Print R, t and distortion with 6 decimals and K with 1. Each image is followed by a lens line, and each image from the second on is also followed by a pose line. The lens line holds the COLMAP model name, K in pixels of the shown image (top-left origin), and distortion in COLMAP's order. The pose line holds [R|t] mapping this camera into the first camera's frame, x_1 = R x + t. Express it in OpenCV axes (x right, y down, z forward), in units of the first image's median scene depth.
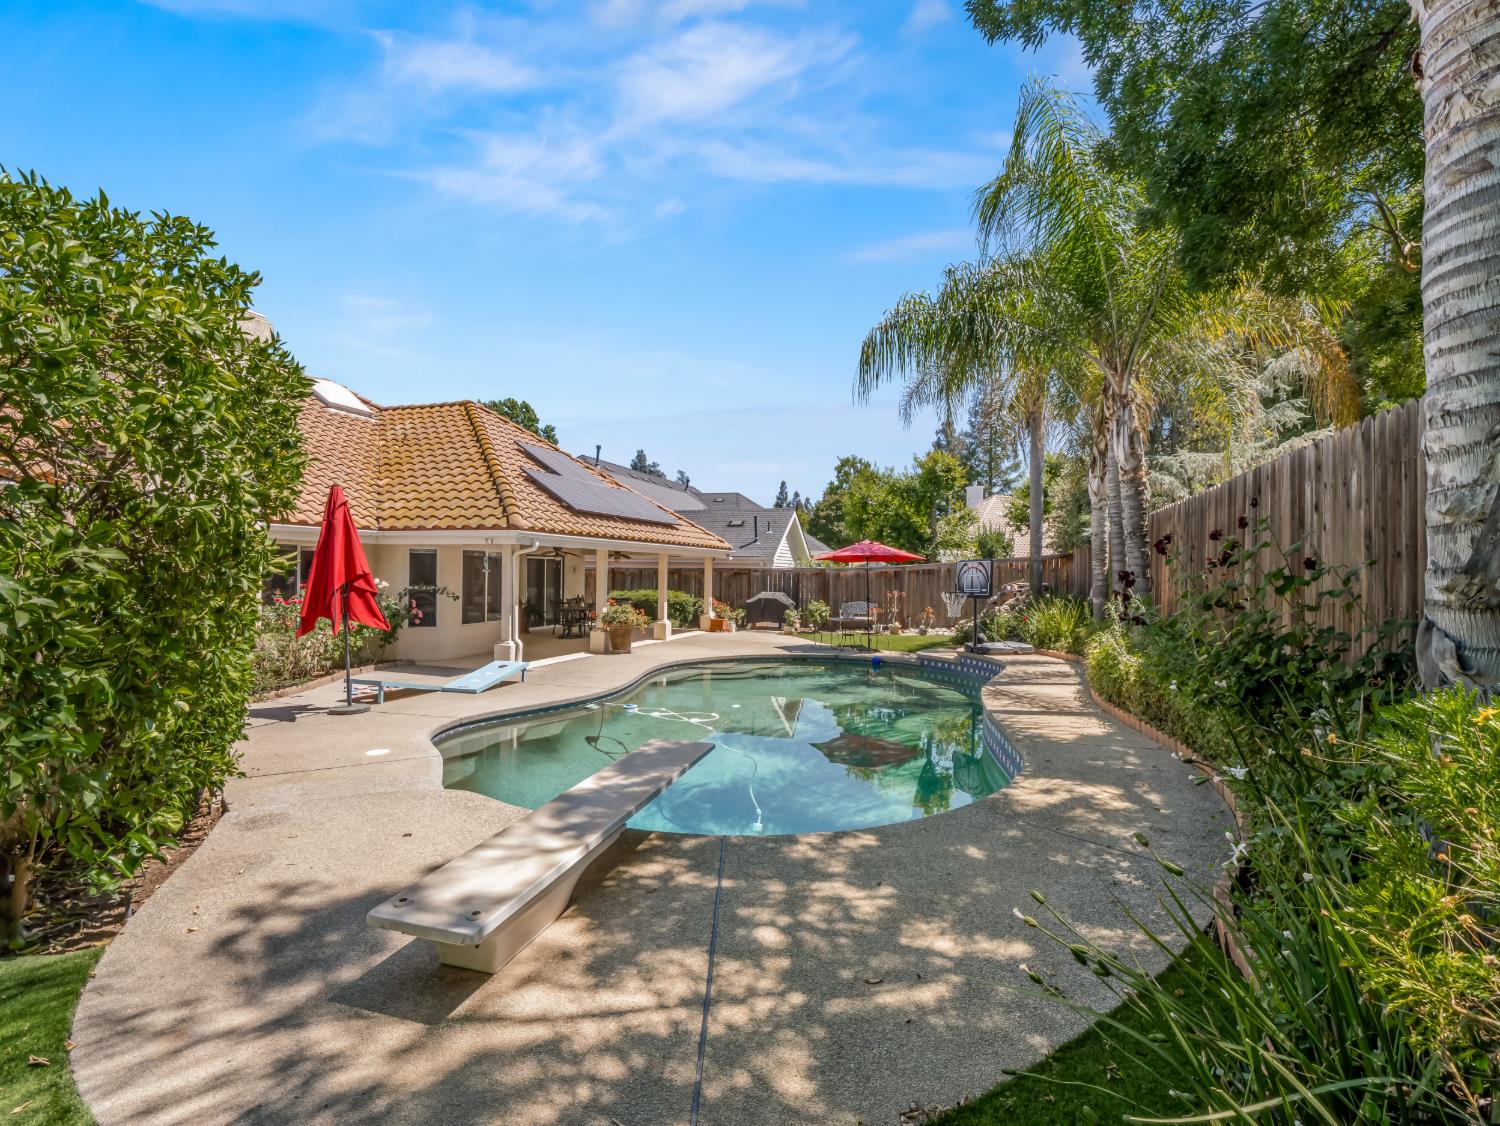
lens RADIAL K [[728.2, 0, 750.0], [0, 728.2, 563.0], [0, 0, 1]] dist [-0.000166, -0.000788]
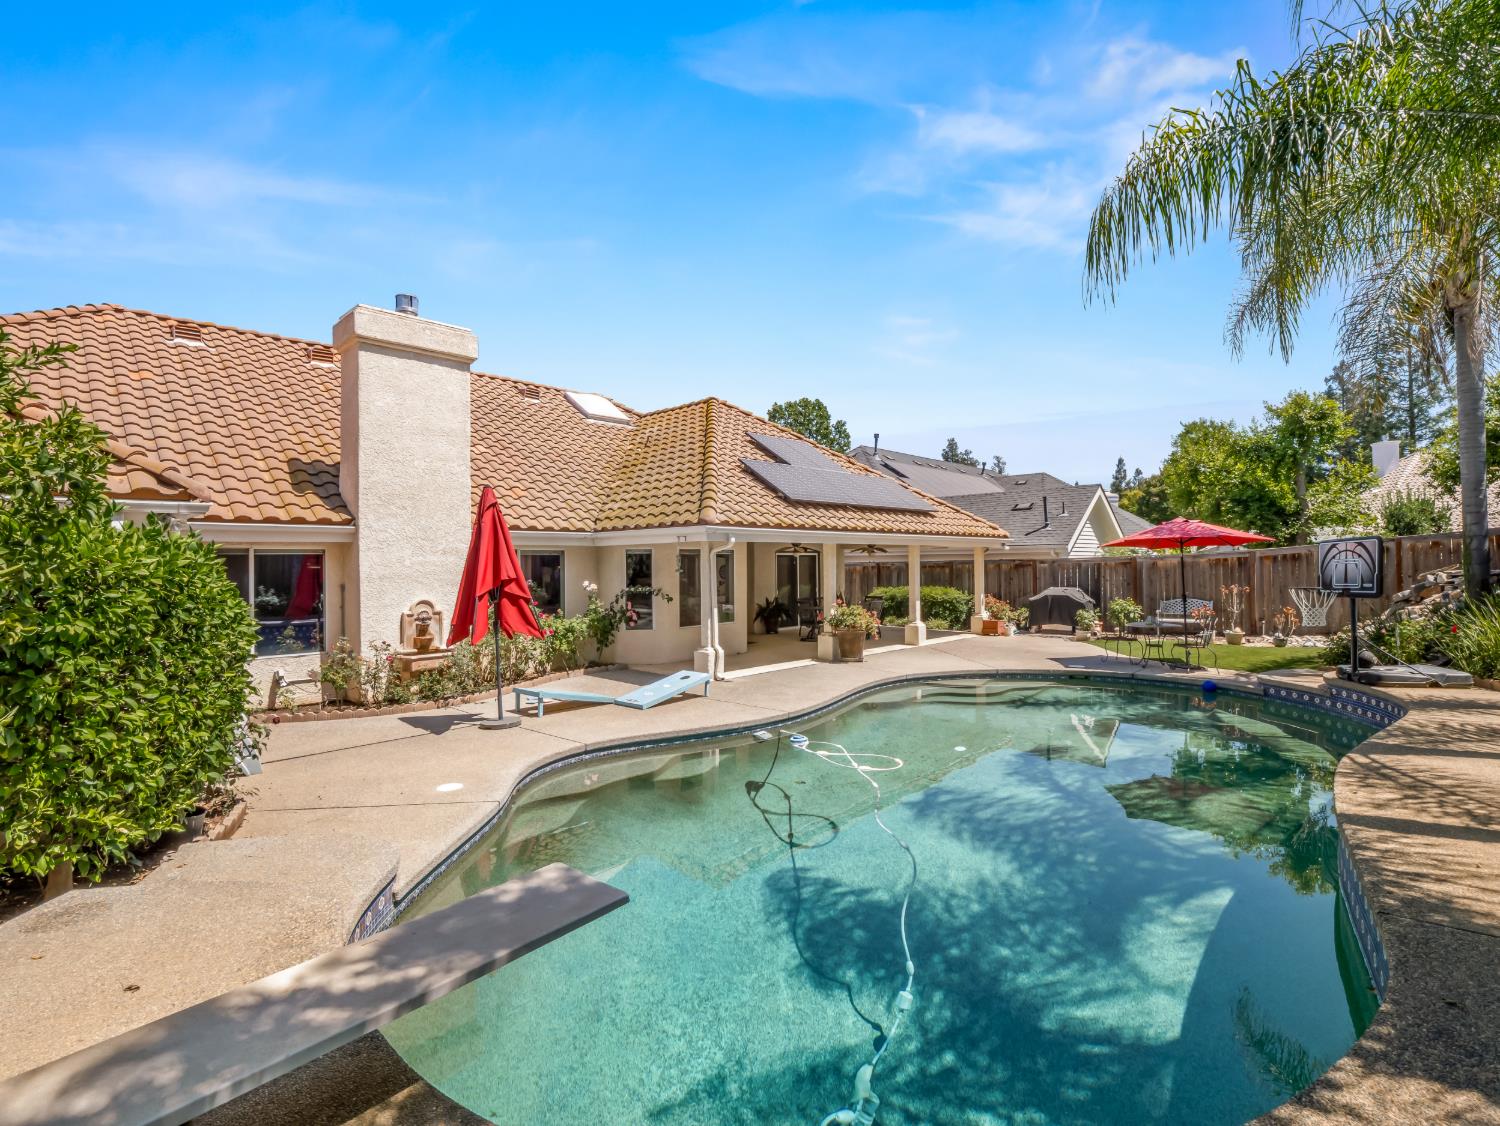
lens RADIAL K [[722.6, 0, 745.7], [0, 722.6, 550.3], [0, 0, 1]] dist [-0.016507, -0.000933]
pose [[0.902810, -0.032097, -0.428840, 0.074104], [0.028341, 0.999484, -0.015143, 0.000378], [0.429105, 0.001518, 0.903253, 0.150160]]
